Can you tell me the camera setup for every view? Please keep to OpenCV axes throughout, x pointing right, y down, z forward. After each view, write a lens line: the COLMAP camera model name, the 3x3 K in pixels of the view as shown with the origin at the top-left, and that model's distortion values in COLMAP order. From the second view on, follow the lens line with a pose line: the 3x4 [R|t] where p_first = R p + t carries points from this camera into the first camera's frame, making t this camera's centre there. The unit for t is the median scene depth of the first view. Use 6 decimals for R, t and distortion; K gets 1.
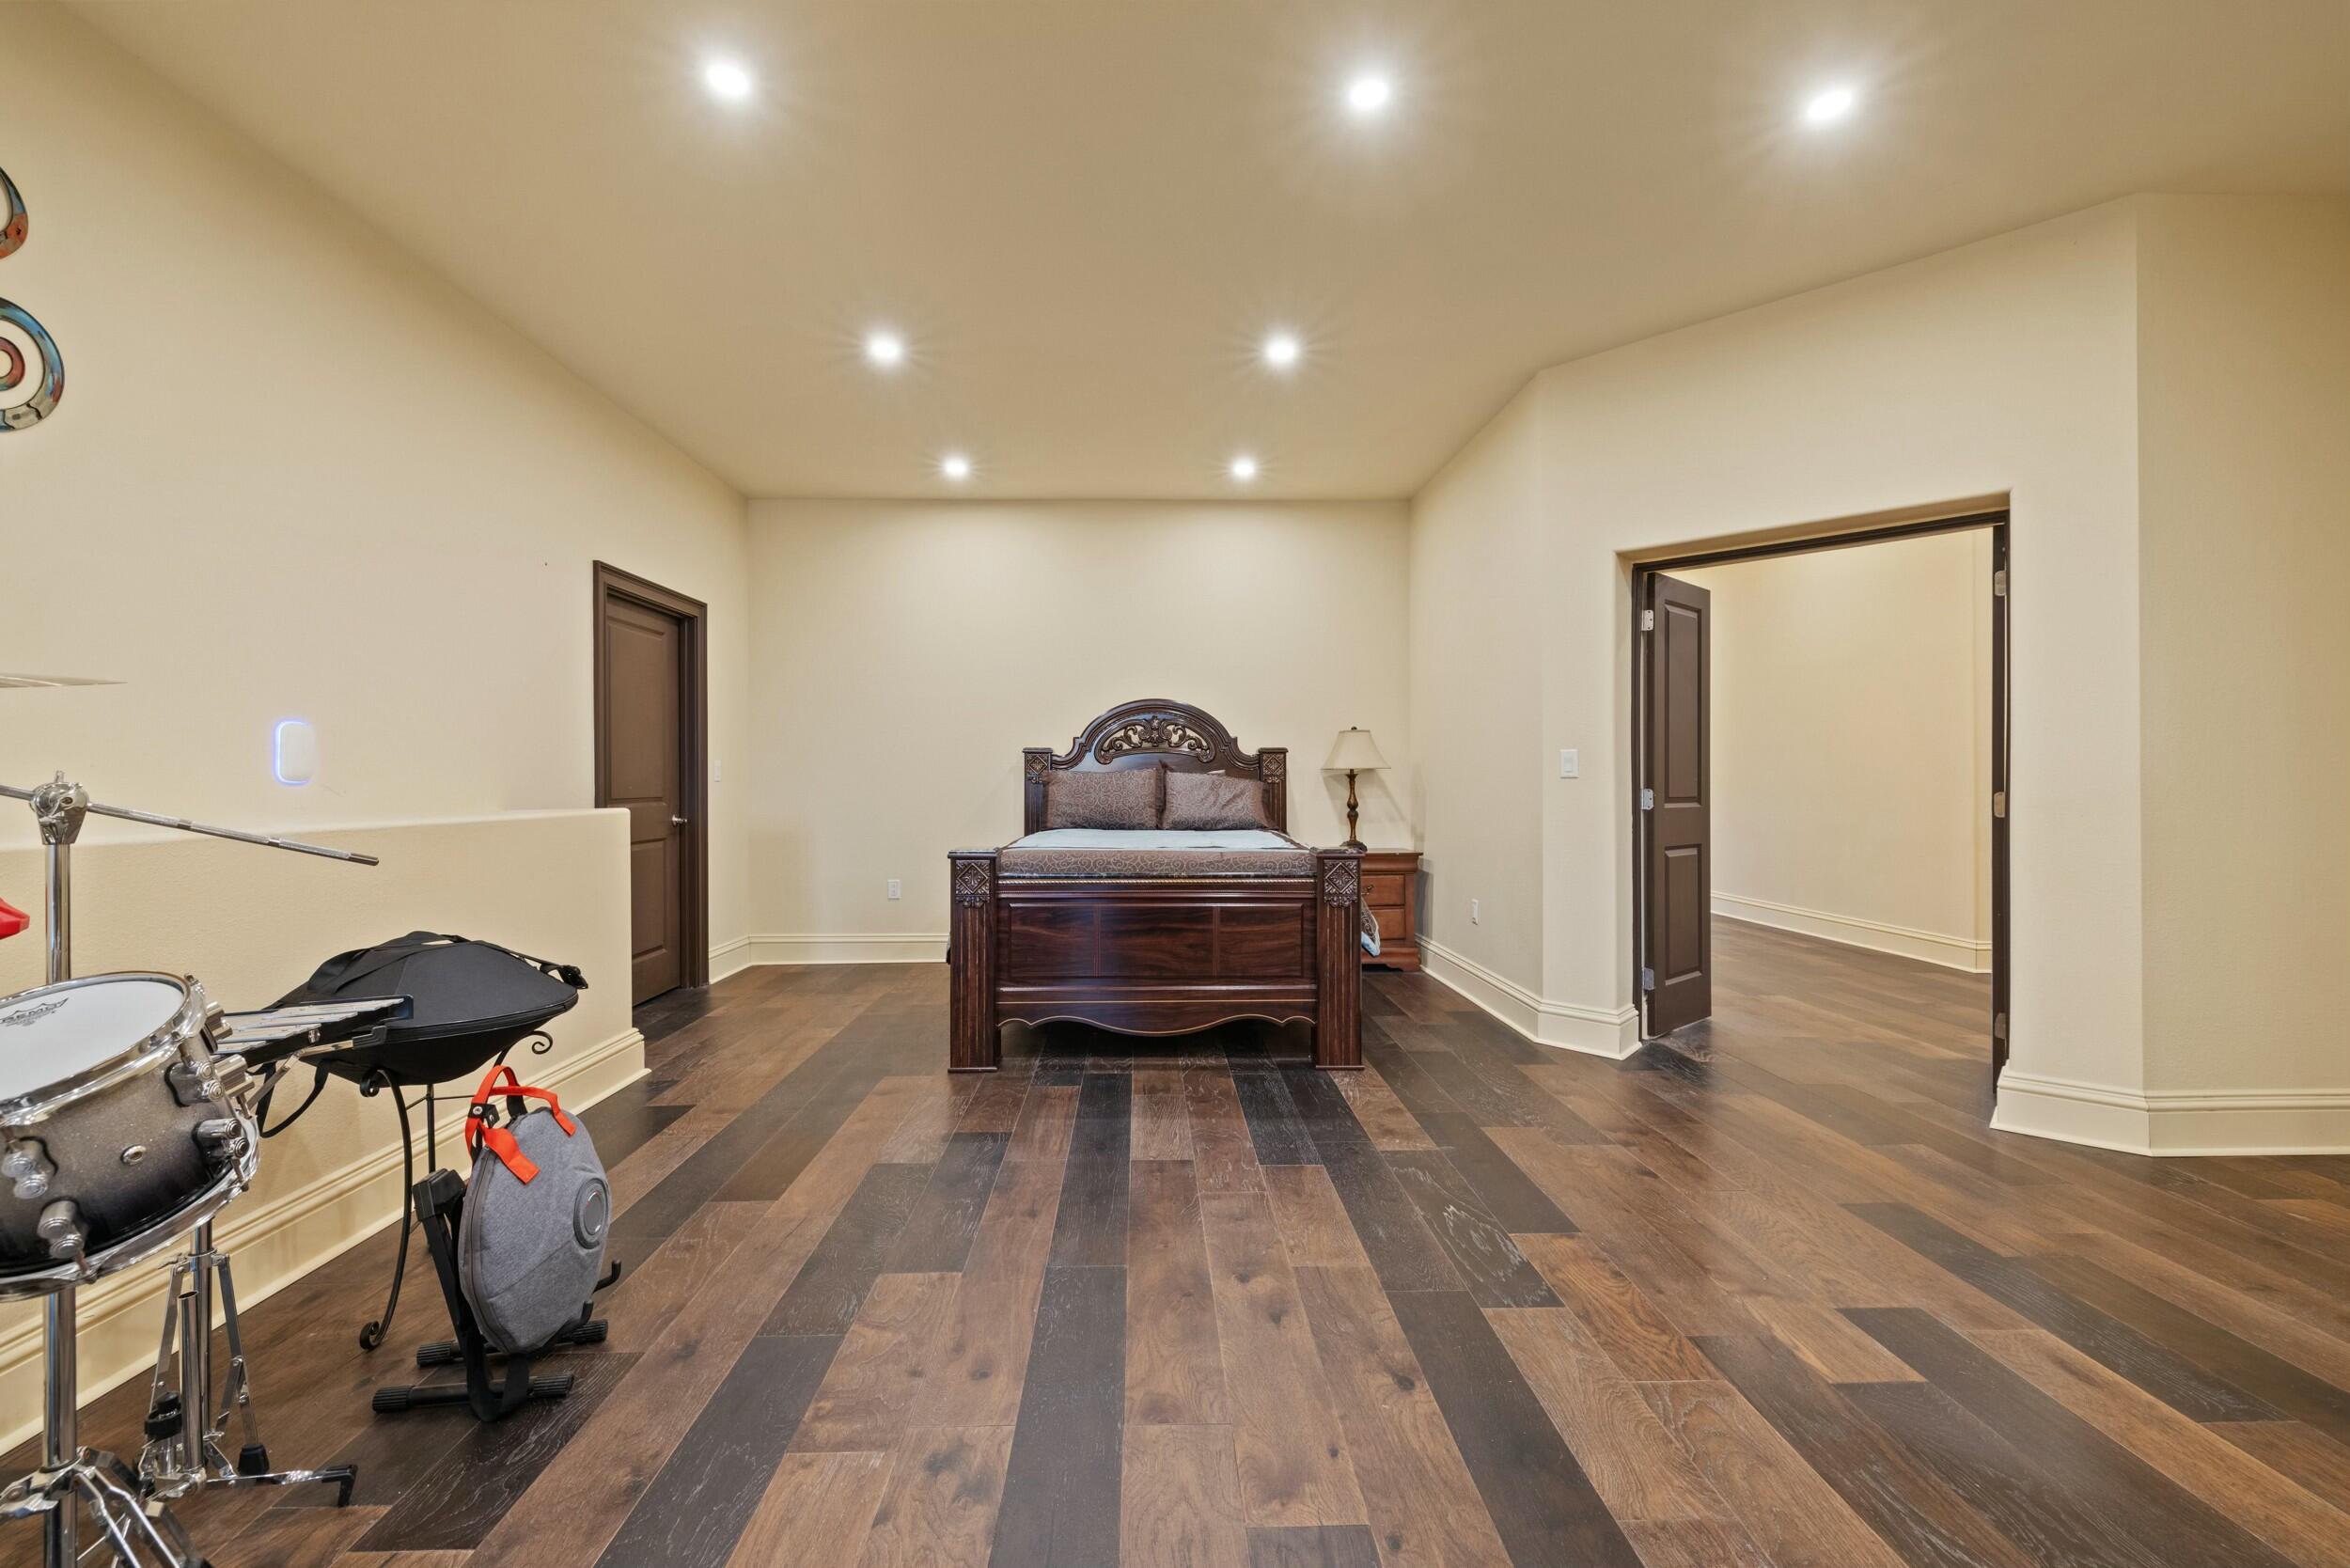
lens RADIAL K [[985.5, 0, 1160.5], [0, 985.5, 781.4], [0, 0, 1]] dist [0.003434, 0.000353]
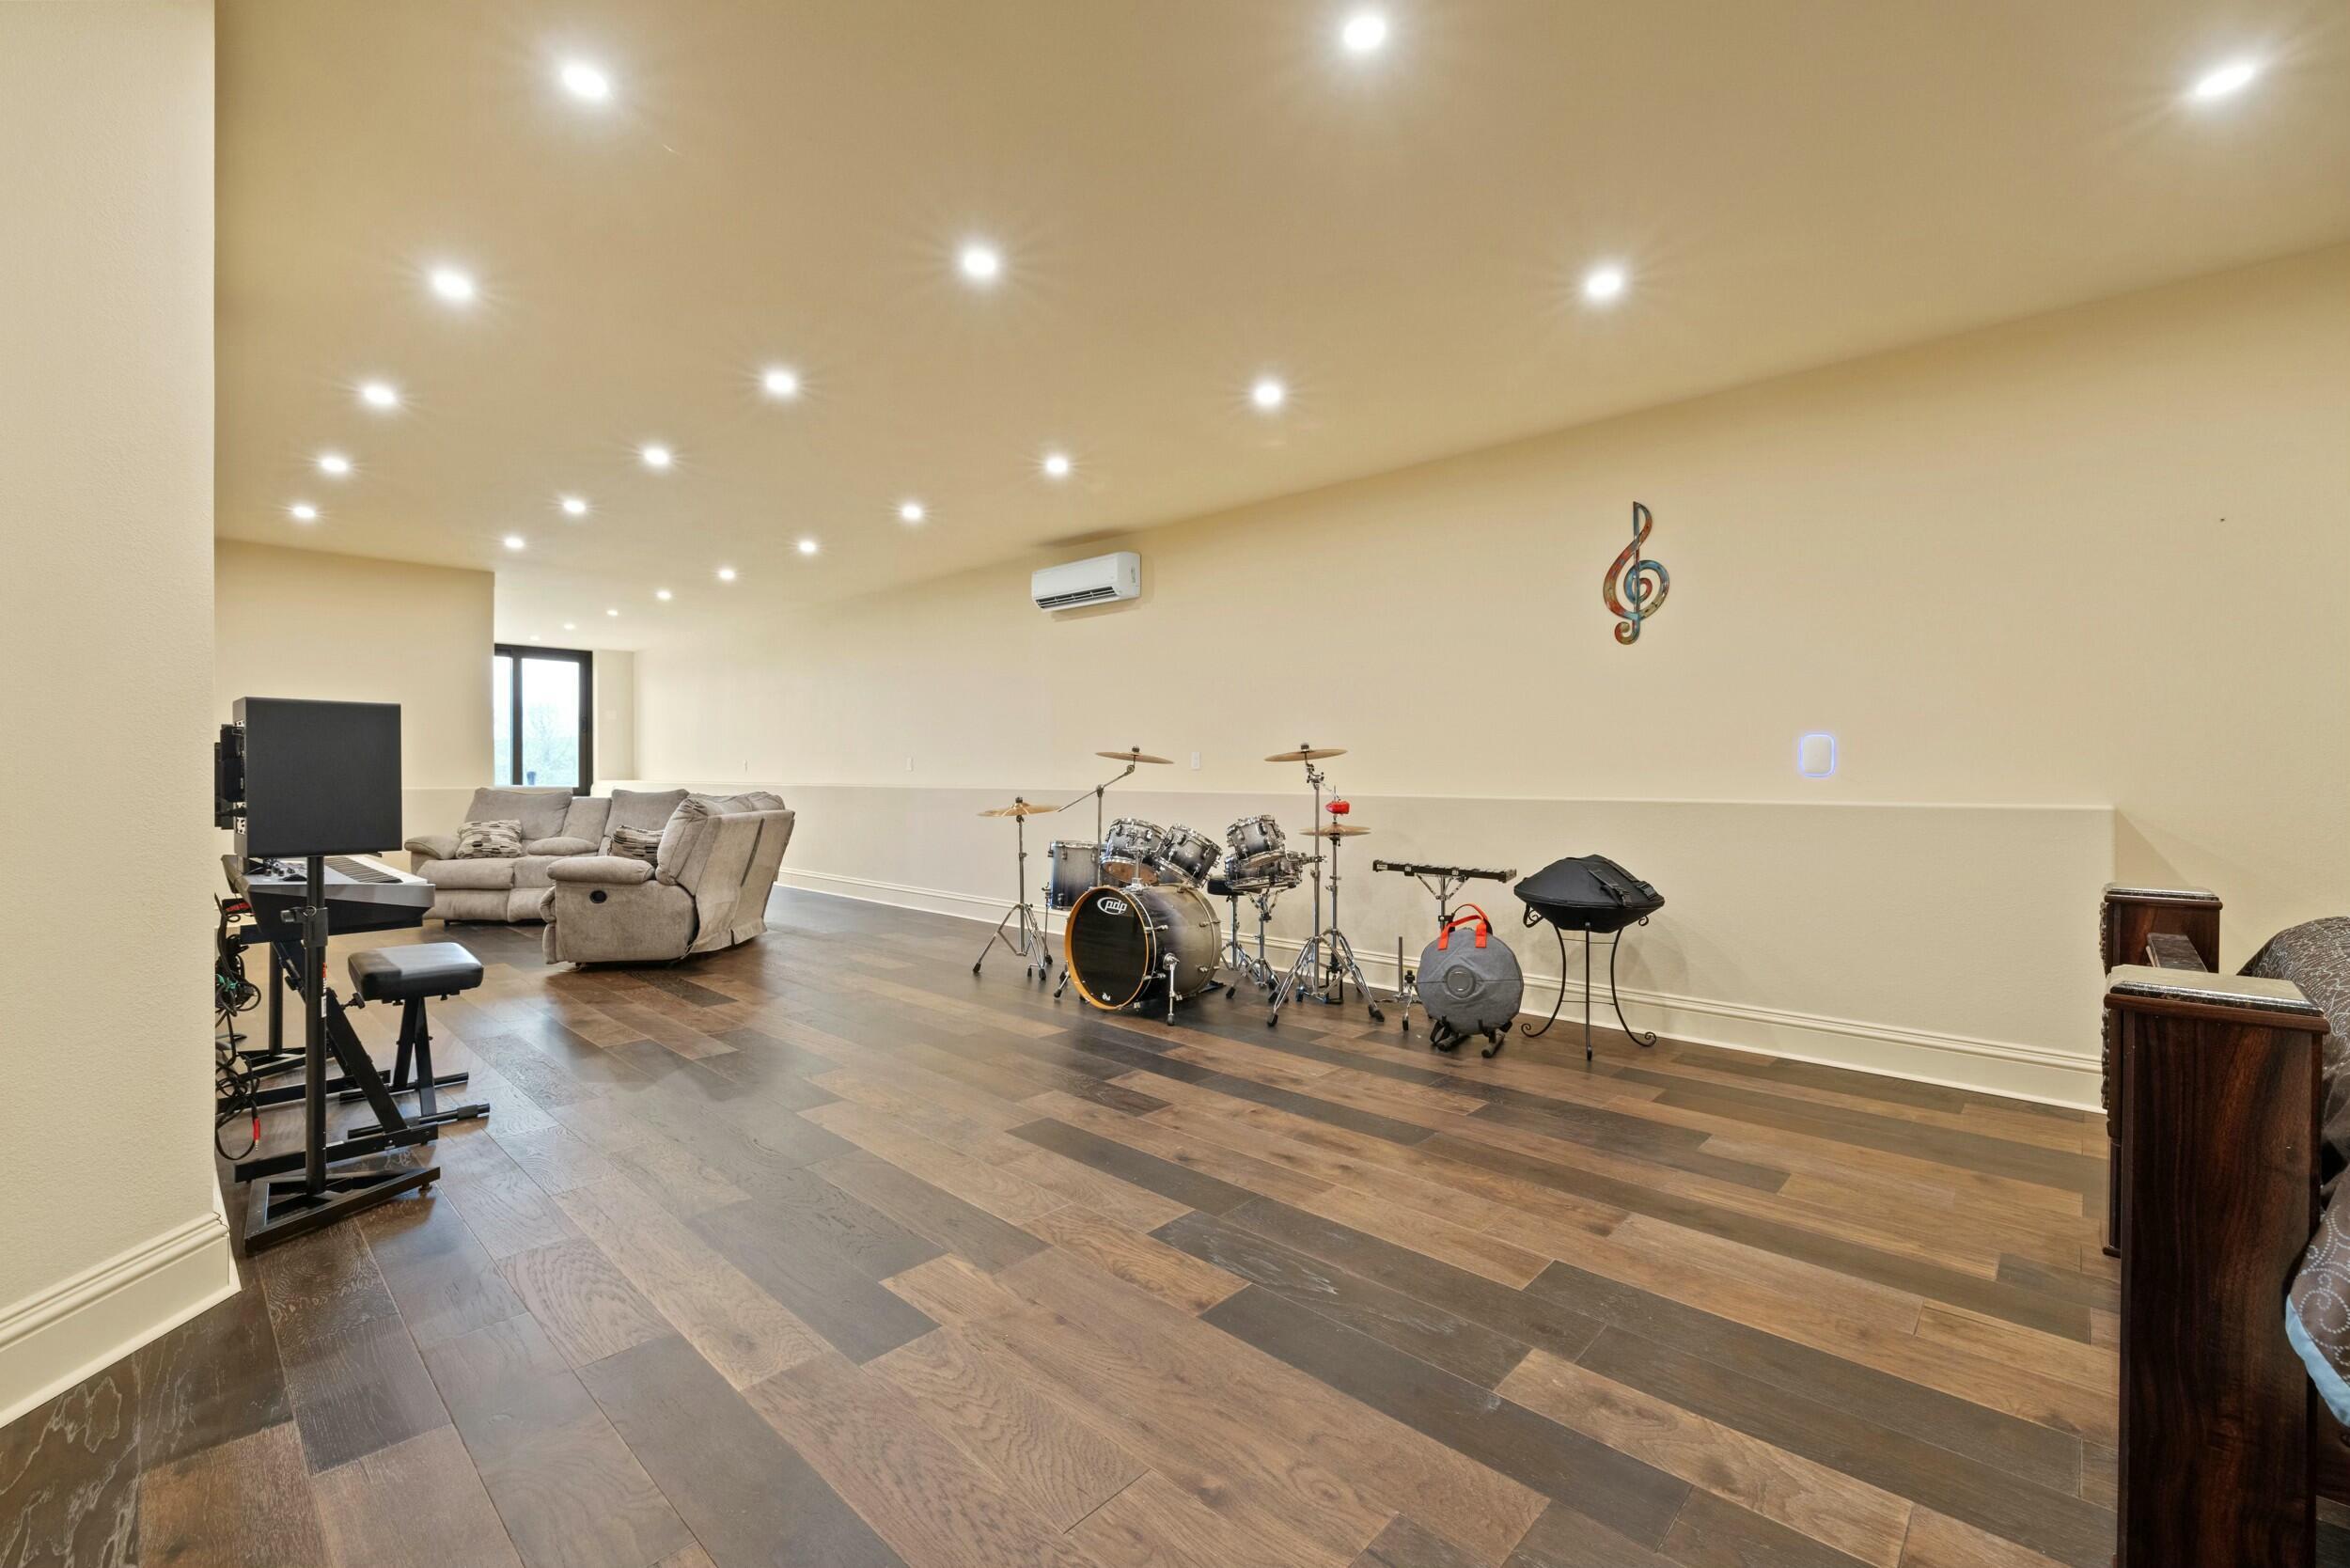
lens RADIAL K [[985.5, 0, 1165.9], [0, 985.5, 779.8], [0, 0, 1]] dist [0.003434, 0.000353]
pose [[-0.701927, 0.003602, -0.712240, 1.154611], [-0.004391, 0.999946, 0.009385, -0.002700], [0.712235, 0.009715, -0.701874, 1.738555]]
